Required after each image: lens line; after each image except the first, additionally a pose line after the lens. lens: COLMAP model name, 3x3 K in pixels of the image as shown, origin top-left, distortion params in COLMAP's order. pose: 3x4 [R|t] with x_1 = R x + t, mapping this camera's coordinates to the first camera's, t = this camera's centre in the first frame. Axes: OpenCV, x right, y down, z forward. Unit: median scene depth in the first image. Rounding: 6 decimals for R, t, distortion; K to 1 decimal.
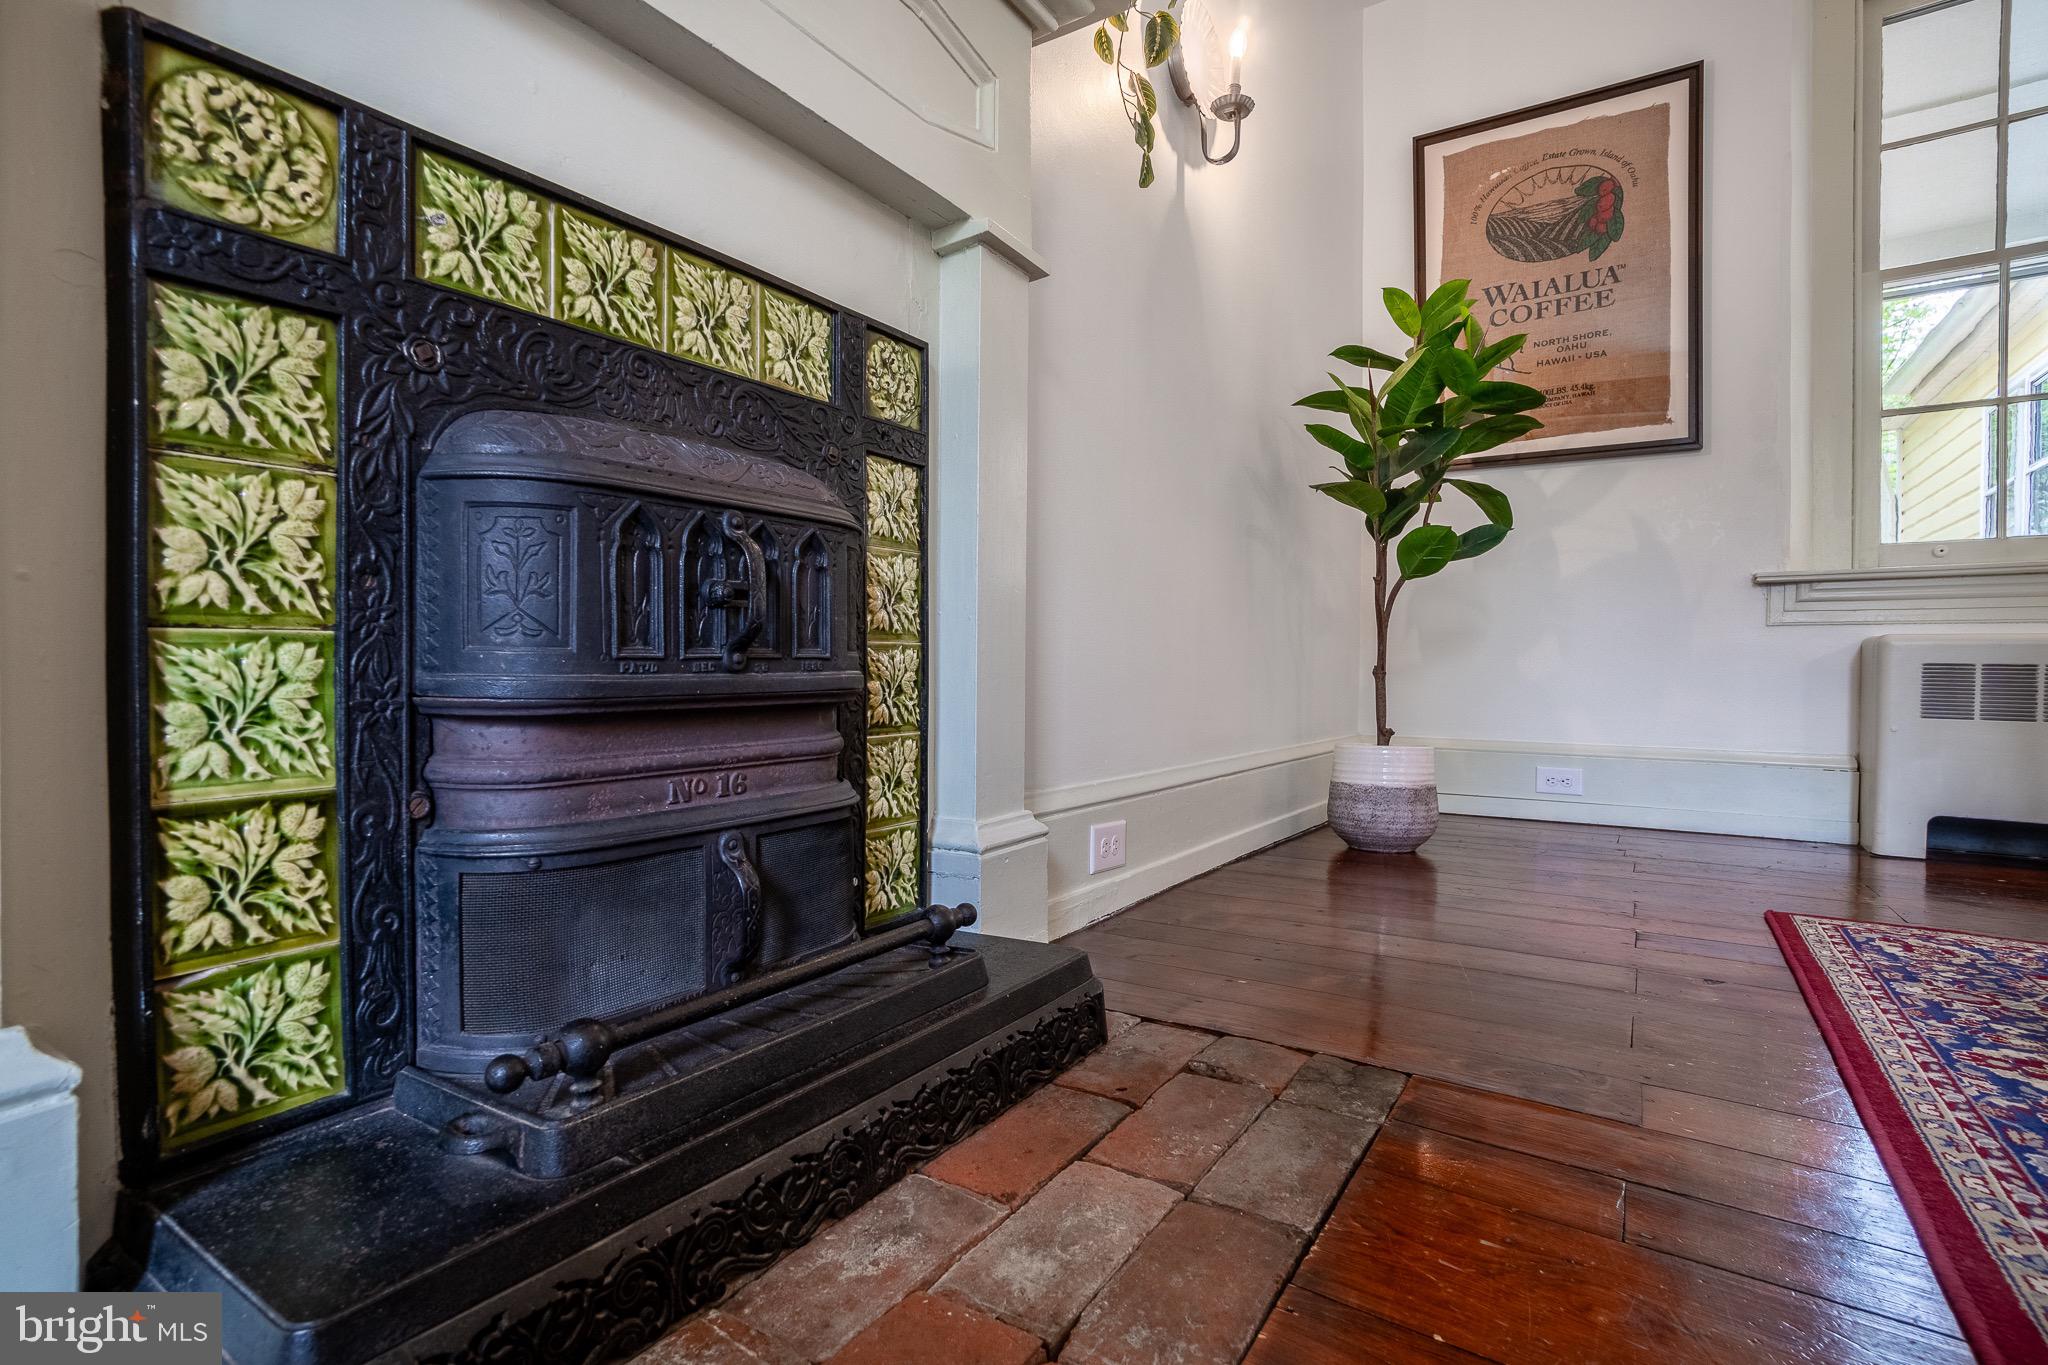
lens RADIAL K [[956.7, 0, 1024.0], [0, 956.7, 682.5], [0, 0, 1]] dist [-0.058323, 0.022229]
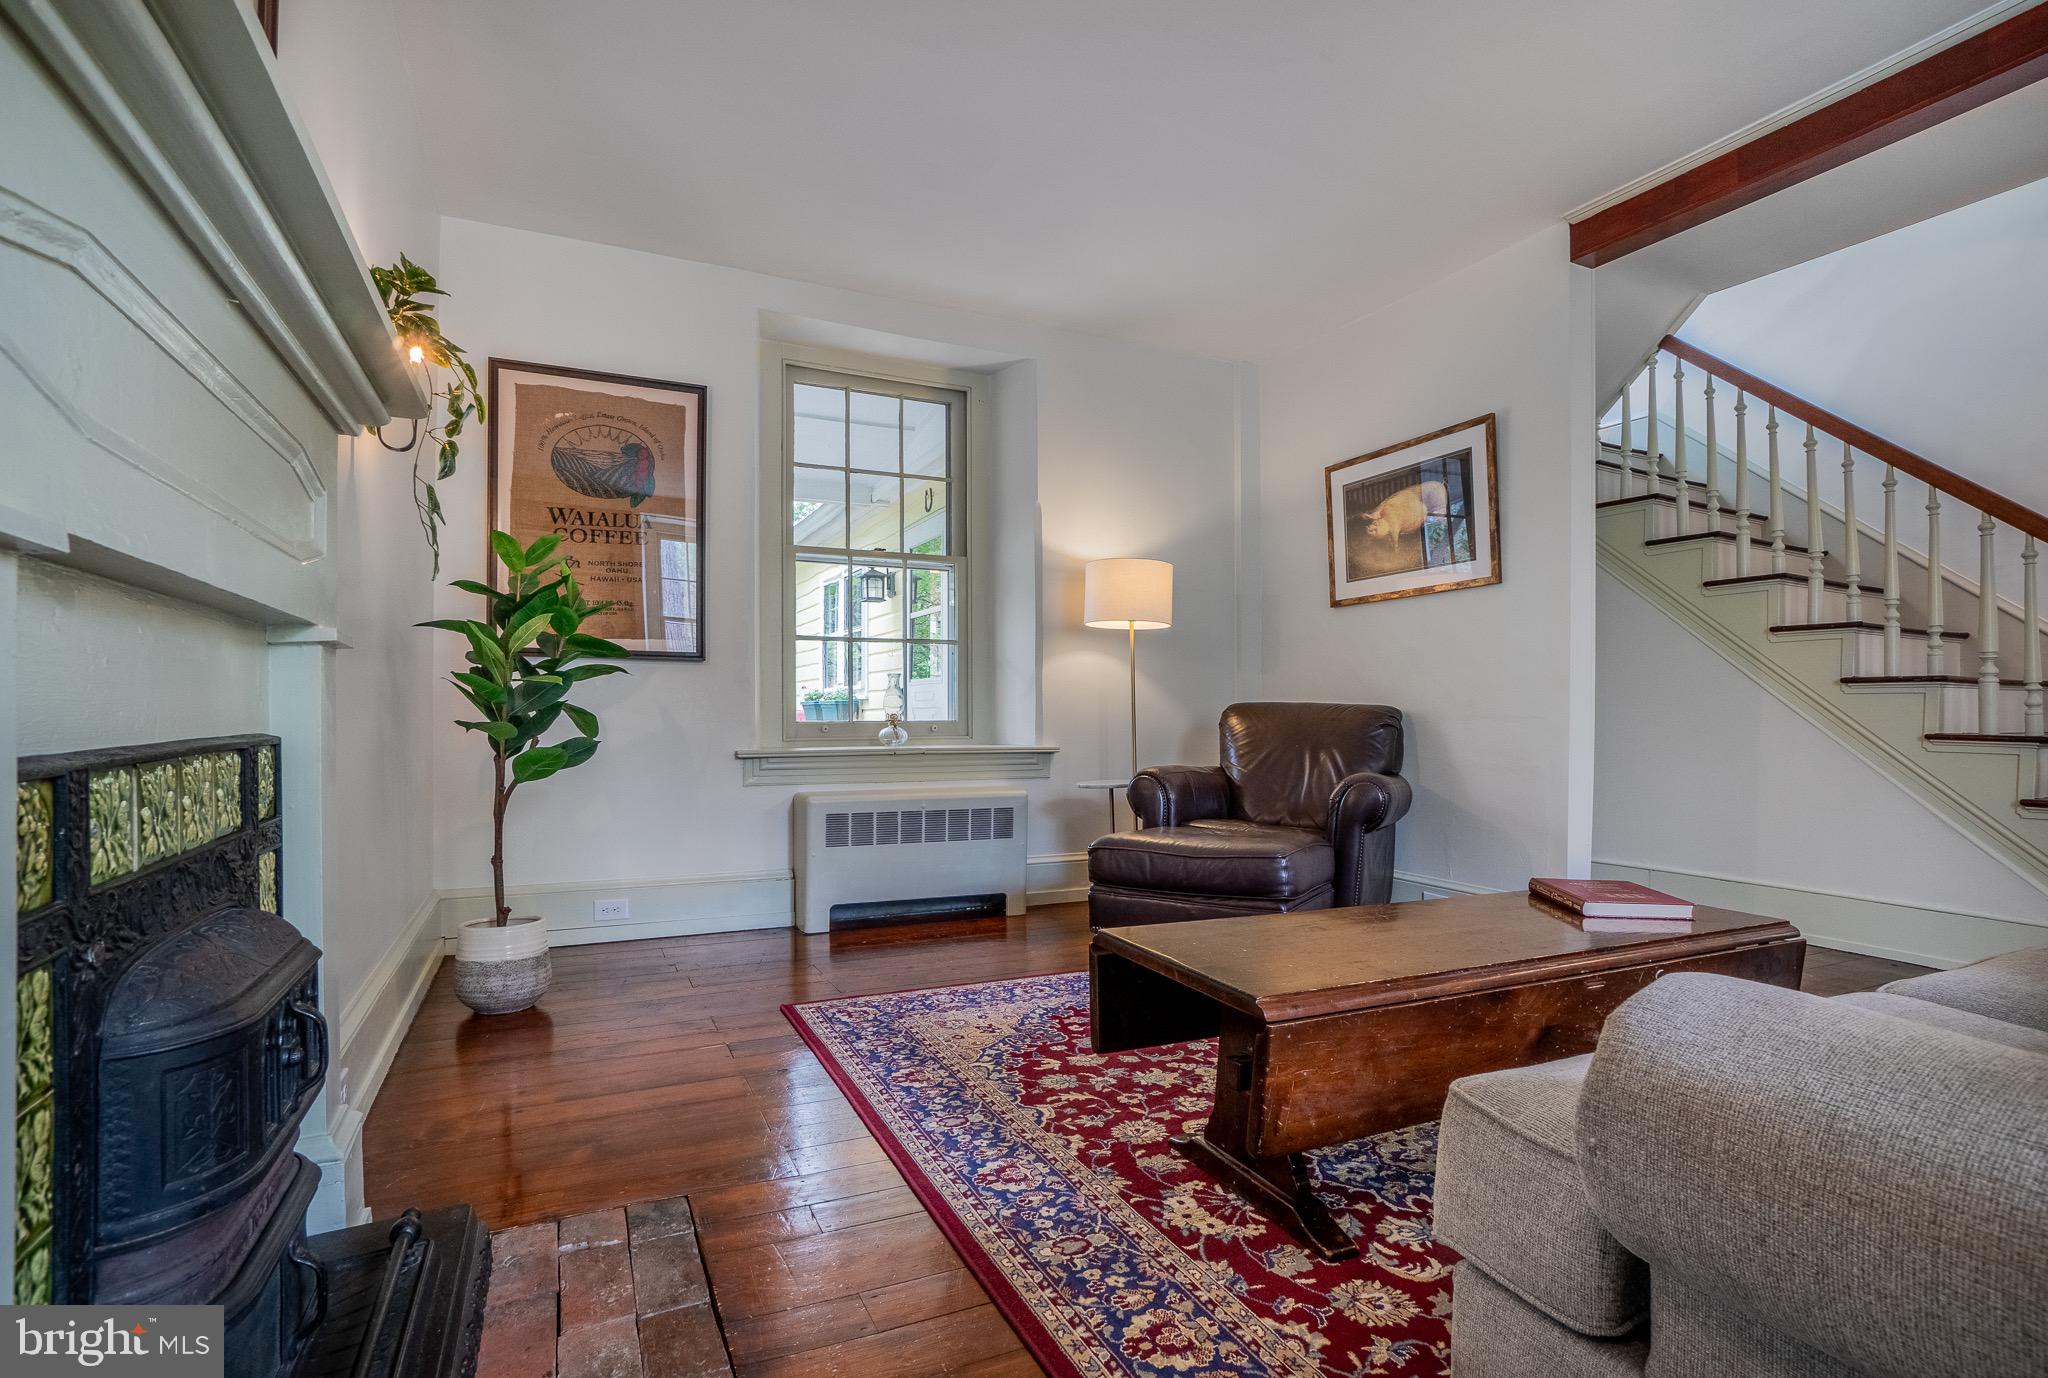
lens RADIAL K [[939.2, 0, 1026.1], [0, 939.2, 718.7], [0, 0, 1]] dist [-0.041410, -0.000022]
pose [[0.505285, -0.005305, 0.862936, -0.273461], [0.011364, 0.999935, -0.000507, -0.169649], [-0.862878, 0.010063, 0.505312, -0.153094]]
